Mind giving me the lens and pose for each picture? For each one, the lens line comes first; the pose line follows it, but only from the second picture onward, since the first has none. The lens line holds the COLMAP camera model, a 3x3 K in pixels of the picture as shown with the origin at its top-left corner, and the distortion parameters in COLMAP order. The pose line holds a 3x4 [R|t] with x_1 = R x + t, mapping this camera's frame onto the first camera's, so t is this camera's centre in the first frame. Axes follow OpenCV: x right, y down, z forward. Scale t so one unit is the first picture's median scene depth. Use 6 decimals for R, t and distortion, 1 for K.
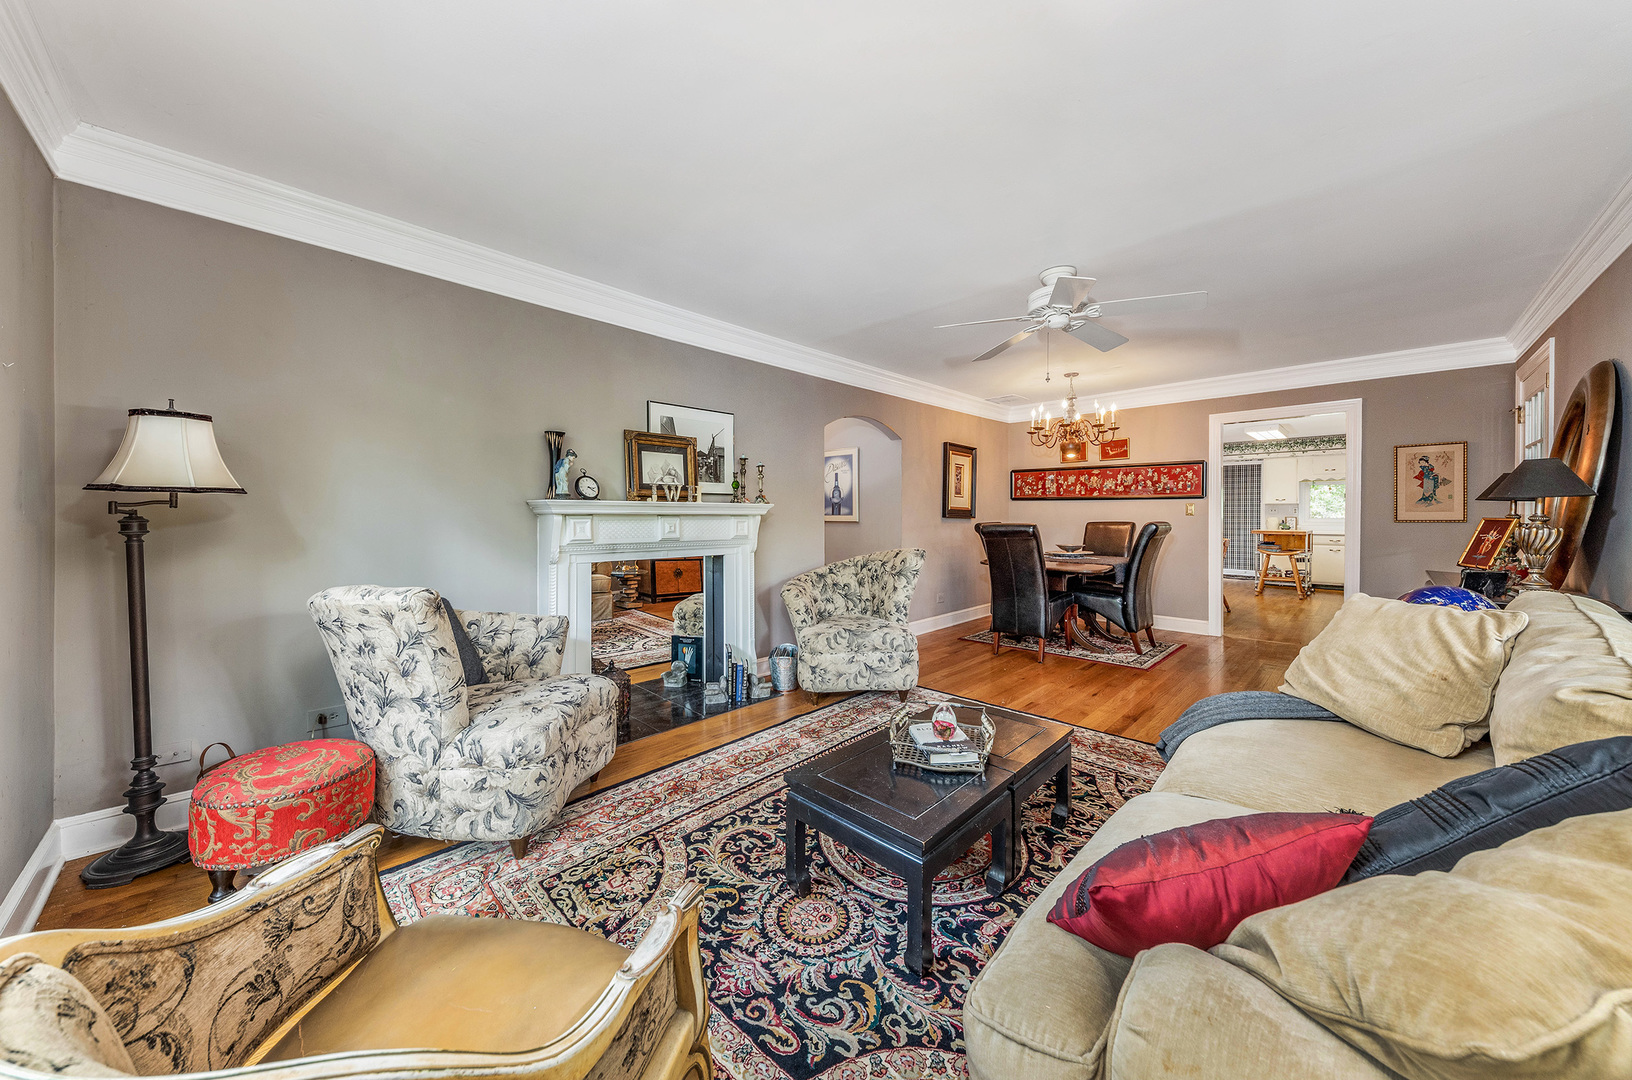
lens RADIAL K [[559.3, 0, 804.4], [0, 559.3, 519.9], [0, 0, 1]] dist [0.008603, -0.000778]
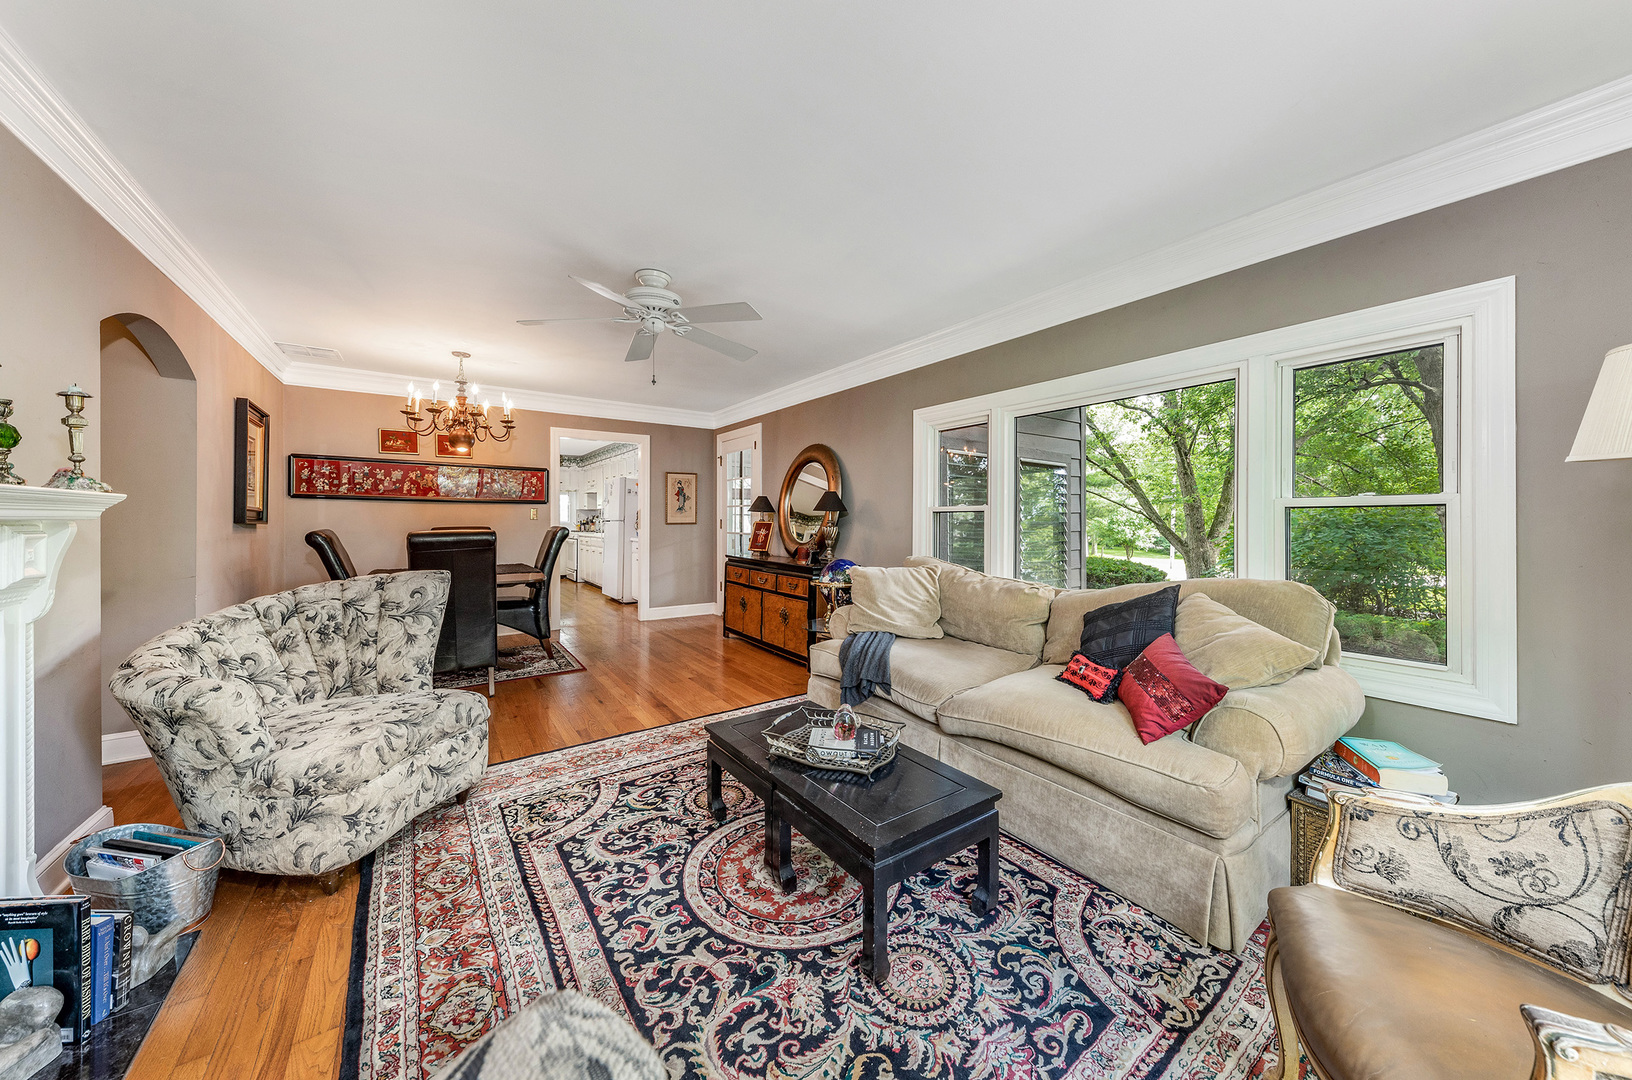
lens RADIAL K [[559.3, 0, 833.3], [0, 559.3, 521.9], [0, 0, 1]] dist [0.008603, -0.000778]
pose [[0.160502, -0.004952, 0.987023, -0.351031], [0.005407, 0.999977, 0.004138, -0.007280], [-0.987021, 0.004673, 0.160525, 0.389678]]
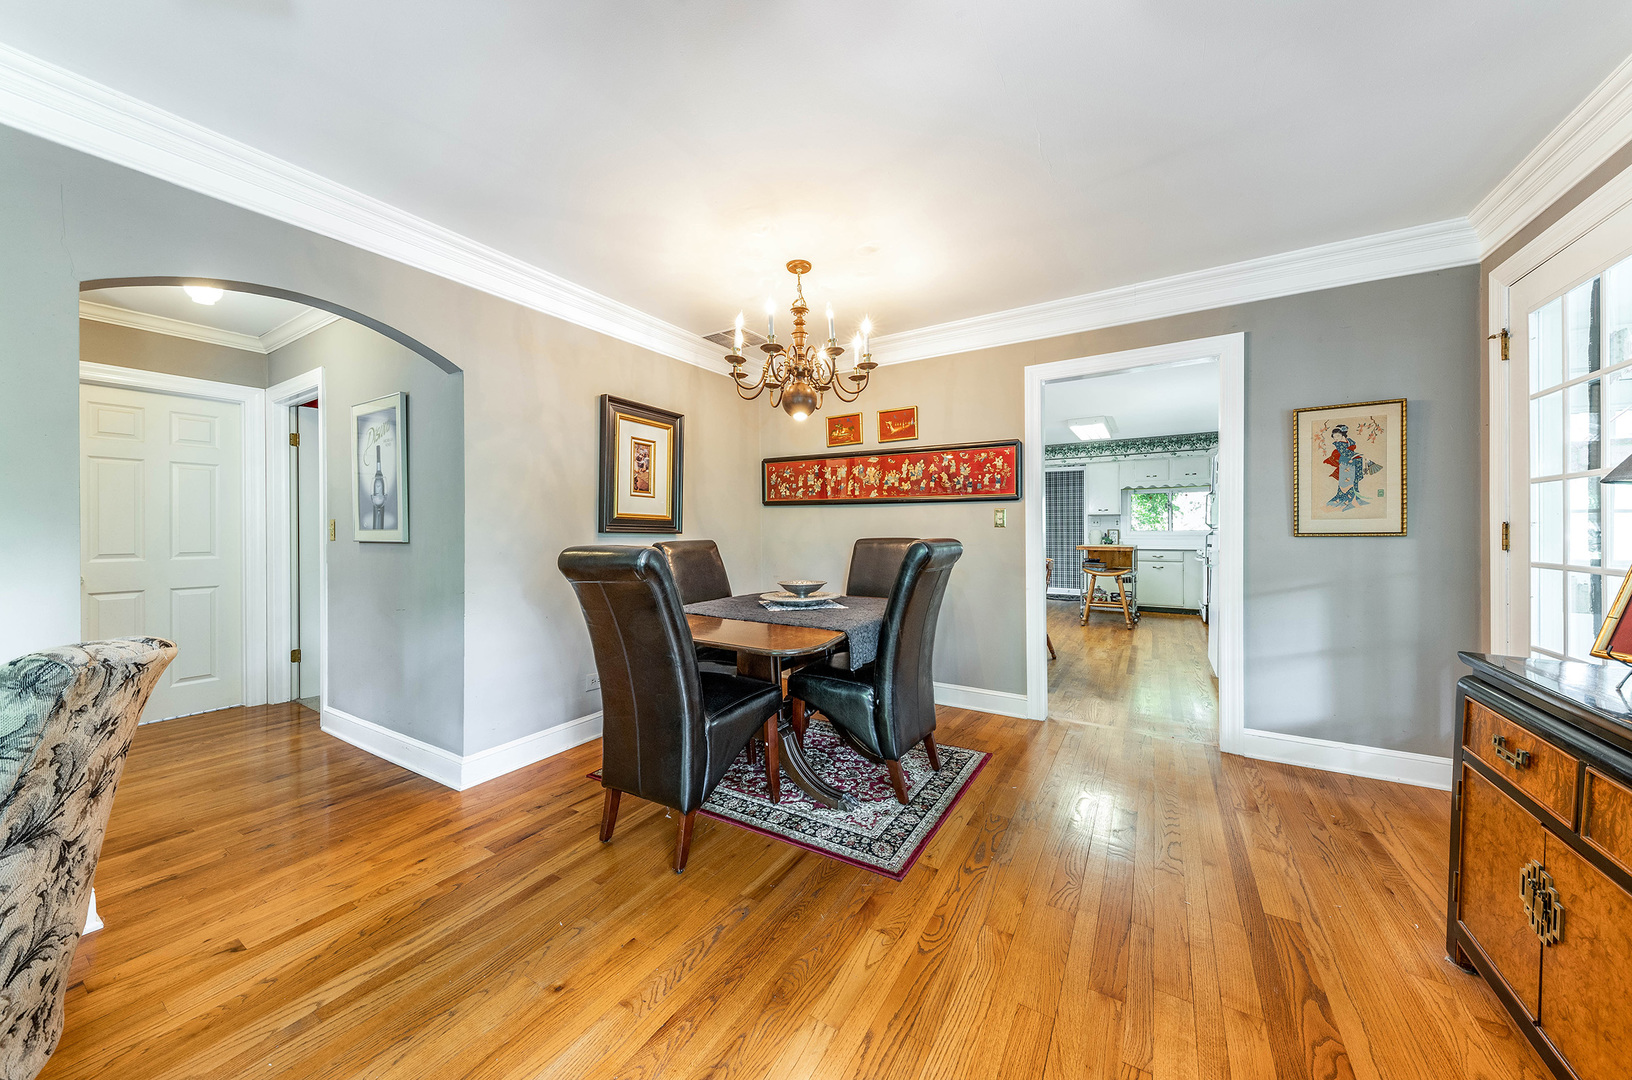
lens RADIAL K [[559.3, 0, 799.5], [0, 559.3, 531.3], [0, 0, 1]] dist [0.008603, -0.000778]
pose [[0.974774, -0.005172, 0.223133, 0.450056], [0.006660, 0.999960, -0.005920, -0.001751], [-0.223093, 0.007257, 0.974770, 0.604396]]
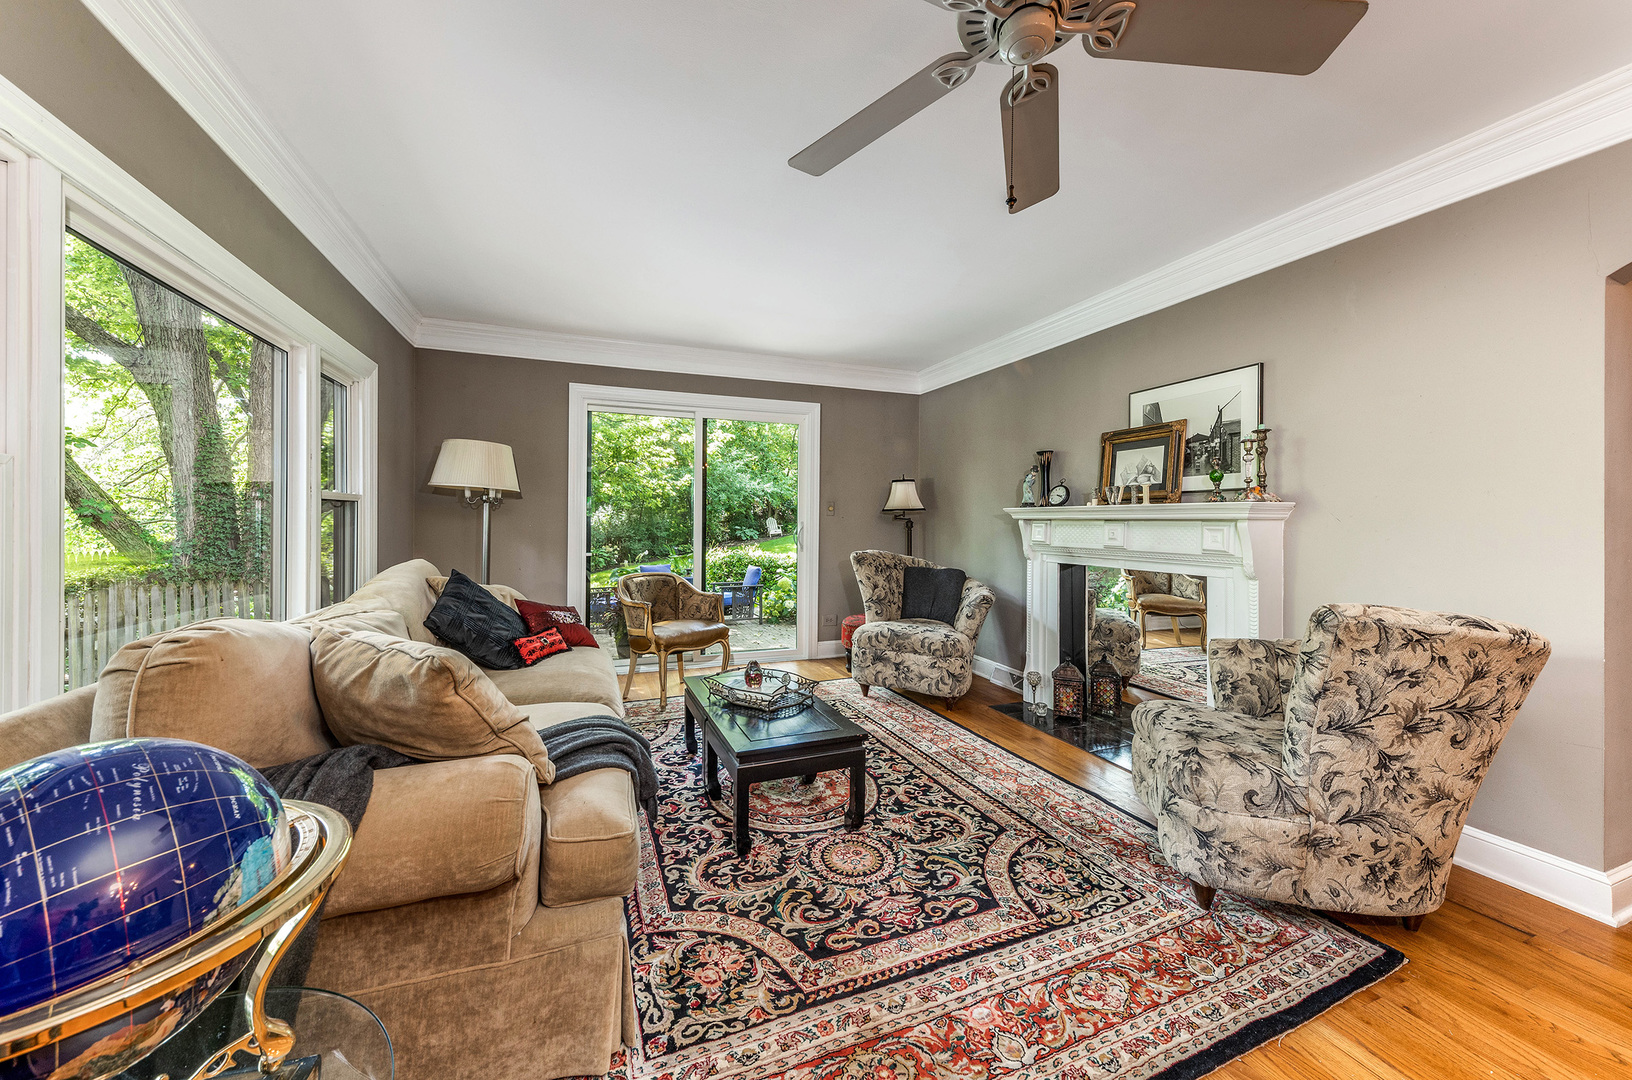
lens RADIAL K [[584.5, 0, 805.5], [0, 584.5, 525.9], [0, 0, 1]] dist [-0.002131, -0.000085]
pose [[-0.407330, 0.003369, -0.913275, 0.659878], [-0.013912, 0.999854, 0.009893, -0.001374], [0.913175, 0.016735, -0.407224, 0.757588]]
